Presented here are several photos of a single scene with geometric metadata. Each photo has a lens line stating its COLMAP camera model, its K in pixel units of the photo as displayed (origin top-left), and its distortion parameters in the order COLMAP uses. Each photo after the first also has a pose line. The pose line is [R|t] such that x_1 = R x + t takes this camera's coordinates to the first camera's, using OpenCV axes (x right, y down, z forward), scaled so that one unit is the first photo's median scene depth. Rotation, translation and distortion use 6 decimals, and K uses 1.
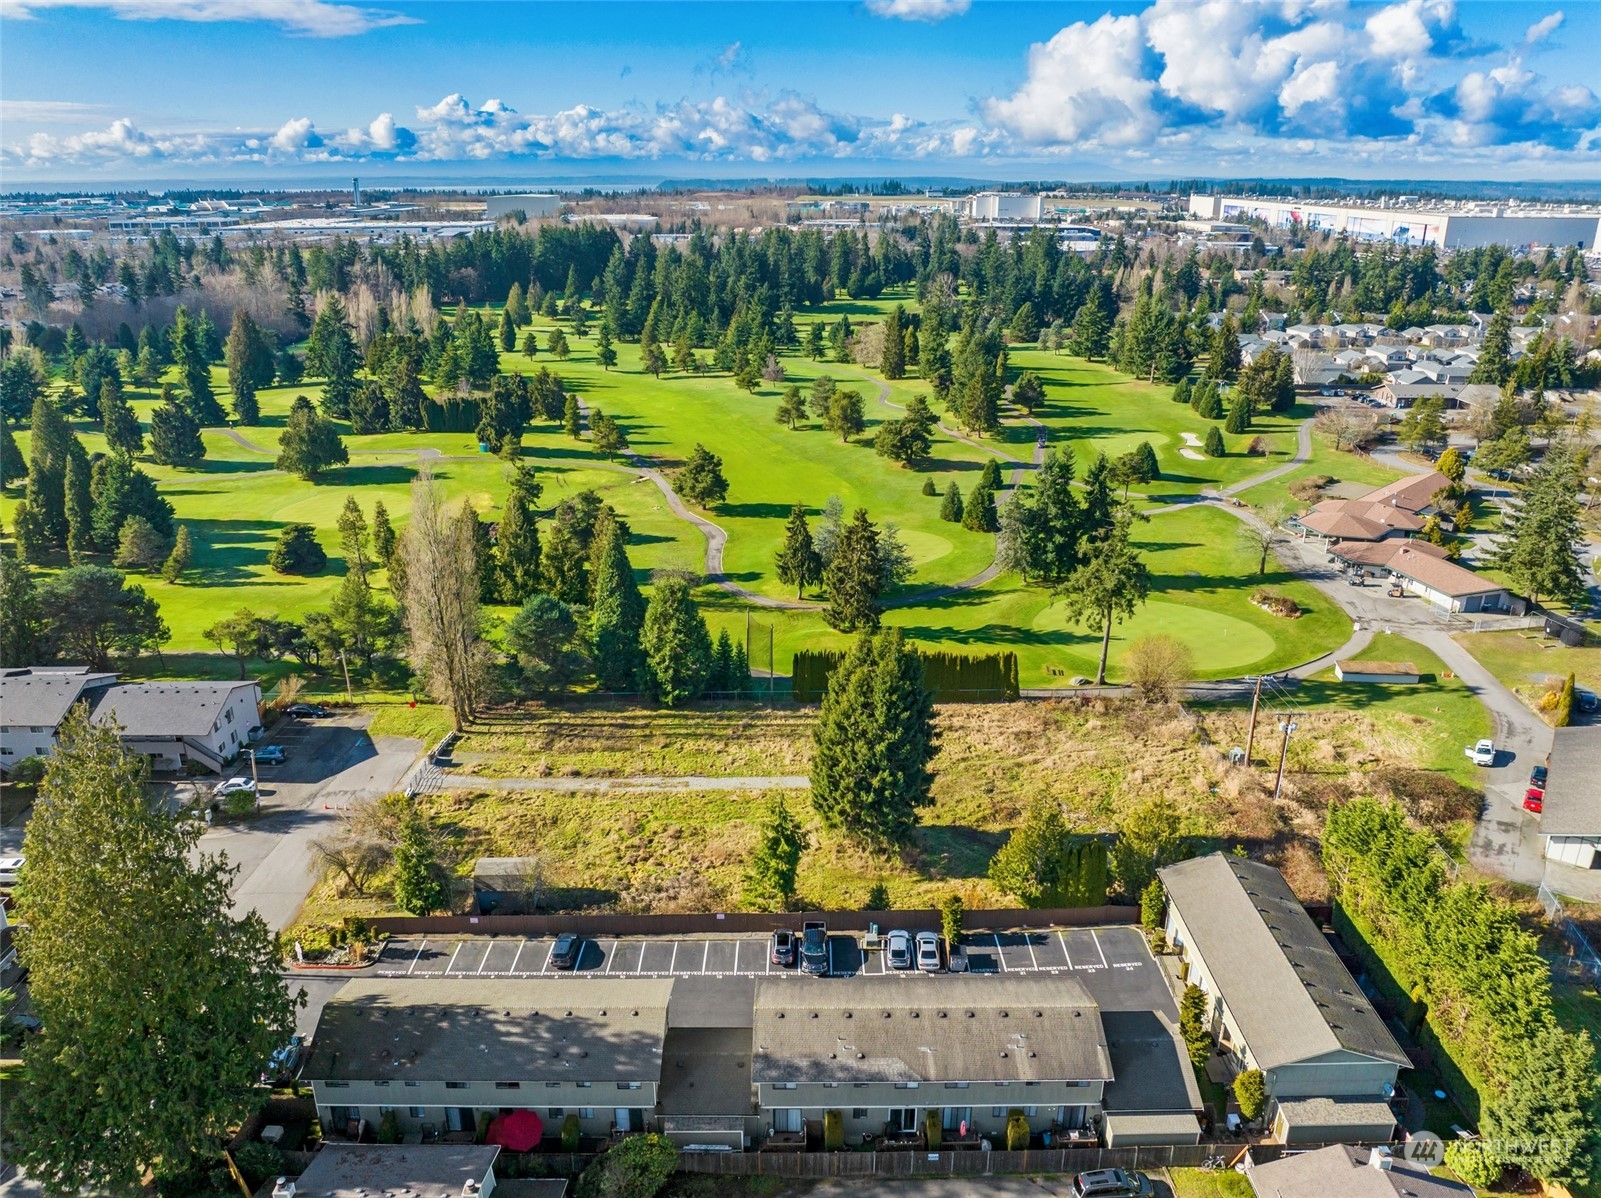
lens RADIAL K [[1112.8, 0, 800.5], [0, 1112.8, 599.0], [0, 0, 1]] dist [0.035477, 0.000405]
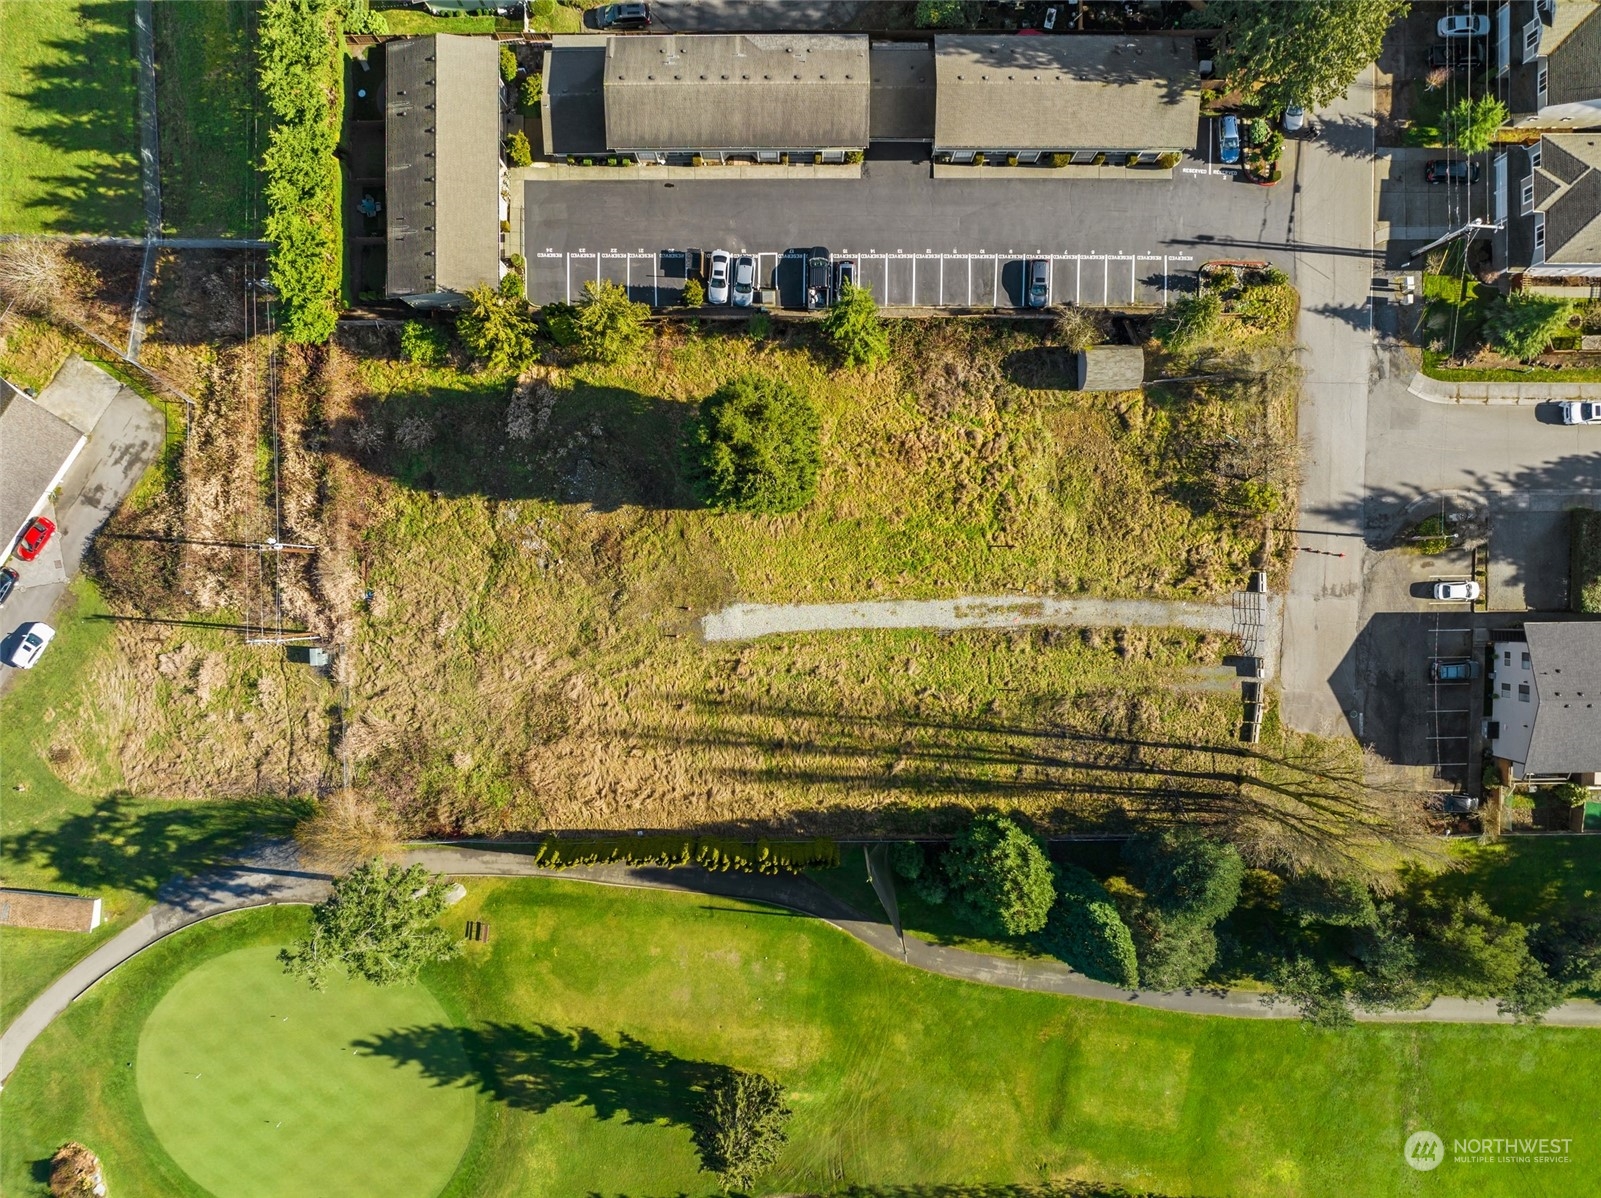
lens RADIAL K [[1112.8, 0, 800.5], [0, 1112.8, 599.0], [0, 0, 1]] dist [0.035477, 0.000405]
pose [[-0.999977, -0.006742, 0.000843, 0.028273], [0.003364, -0.383574, 0.923504, -0.882262], [-0.005903, 0.923486, 0.383587, 0.882475]]
